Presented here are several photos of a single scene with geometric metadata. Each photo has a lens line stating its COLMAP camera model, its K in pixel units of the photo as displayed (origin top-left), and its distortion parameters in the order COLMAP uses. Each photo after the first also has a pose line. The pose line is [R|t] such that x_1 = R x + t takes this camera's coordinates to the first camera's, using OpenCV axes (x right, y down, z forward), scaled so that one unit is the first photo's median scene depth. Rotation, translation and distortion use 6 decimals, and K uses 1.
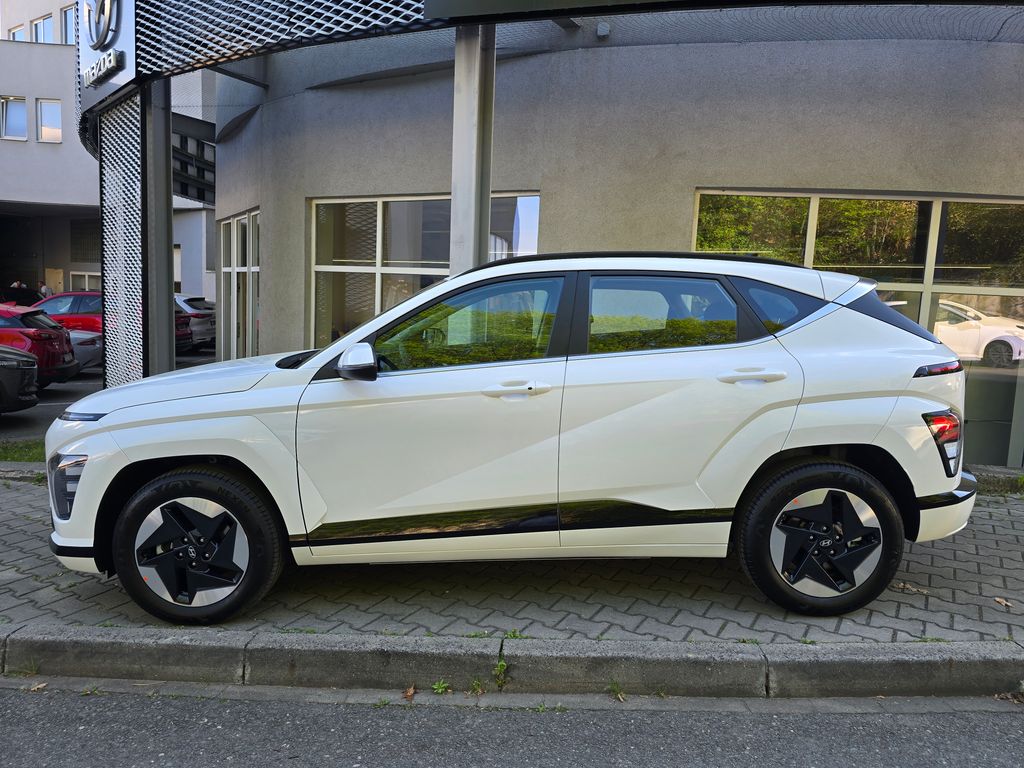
lens RADIAL K [[693.3, 0, 525.4], [0, 693.3, 378.6], [0, 0, 1]] dist [0.034856, -0.030515]
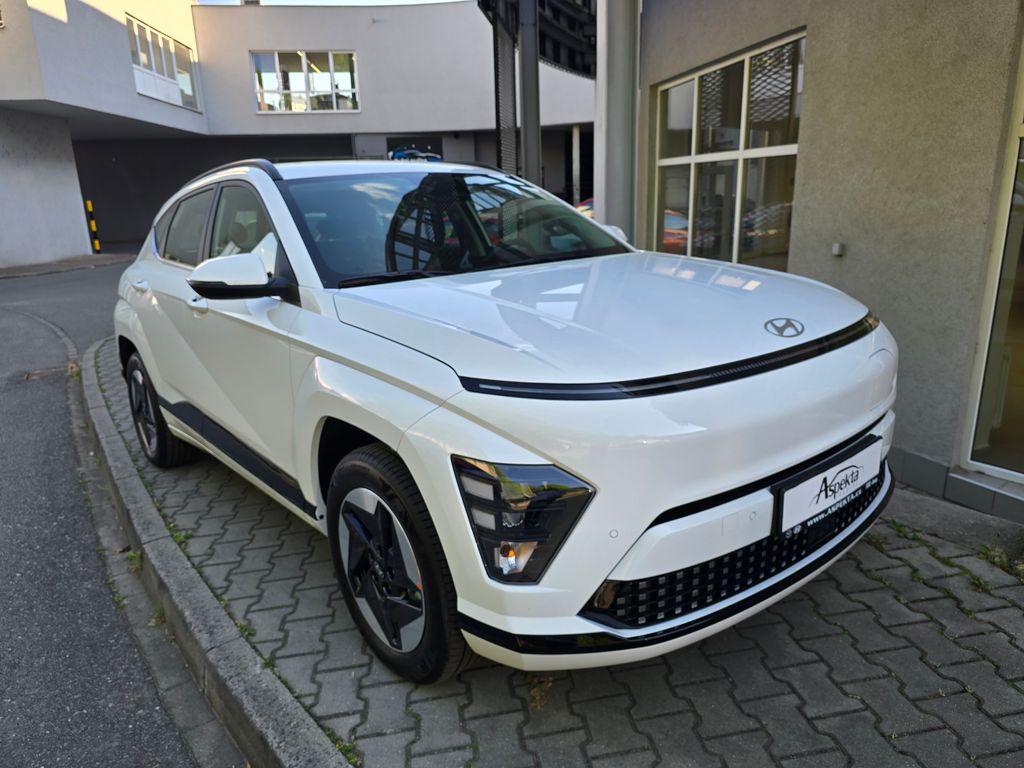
lens RADIAL K [[697.7, 0, 519.6], [0, 697.7, 383.4], [0, 0, 1]] dist [0.025367, -0.026012]
pose [[0.636369, 0.146383, -0.757368, 1.015080], [-0.026645, 0.985415, 0.168072, -0.055133], [0.770925, -0.086776, 0.630987, 0.684774]]
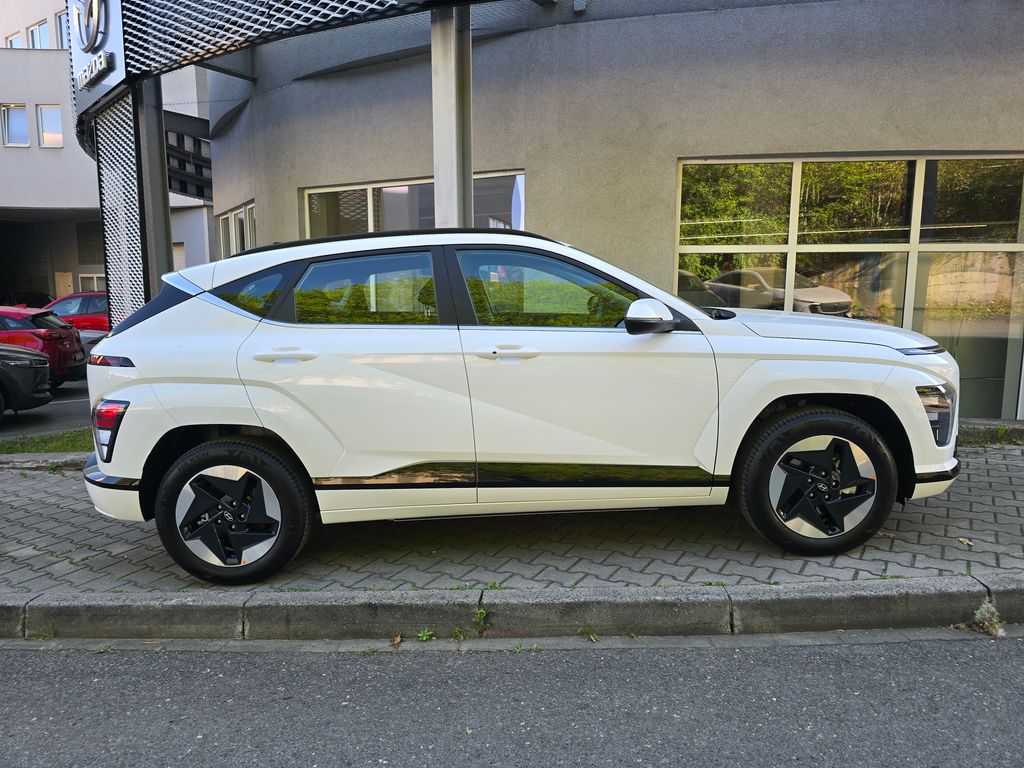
lens RADIAL K [[693.7, 0, 516.6], [0, 693.7, 378.9], [0, 0, 1]] dist [0.036534, -0.033639]
pose [[0.998780, -0.041770, -0.026332, 0.055027], [0.042371, 0.998844, 0.022698, 0.026897], [0.025354, -0.023786, 0.999396, -0.049629]]
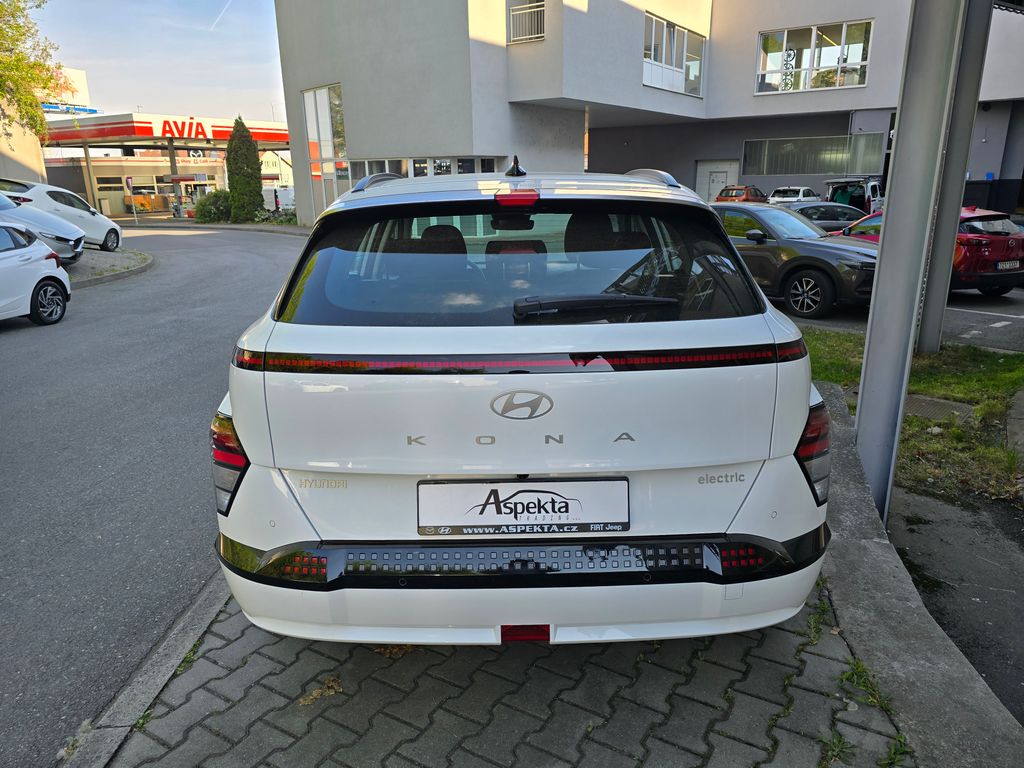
lens RADIAL K [[693.3, 0, 525.4], [0, 693.3, 378.6], [0, 0, 1]] dist [0.034856, -0.030515]
pose [[-0.013496, 0.235810, -0.971705, 1.221136], [-0.092726, 0.967311, 0.236031, -0.182697], [0.995600, 0.093288, 0.008810, 1.394715]]
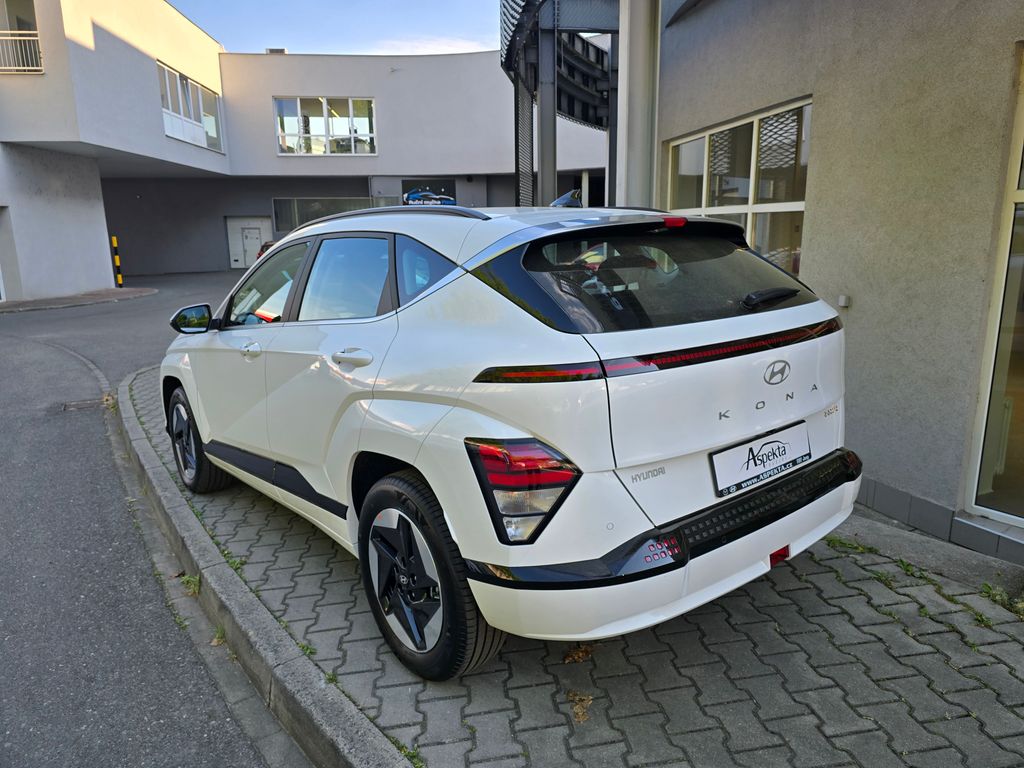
lens RADIAL K [[693.7, 0, 516.6], [0, 693.7, 378.9], [0, 0, 1]] dist [0.036534, -0.033639]
pose [[0.626143, 0.112345, -0.771572, 1.048784], [-0.041146, 0.992947, 0.111187, -0.076644], [0.778622, -0.037872, 0.626350, 0.599272]]
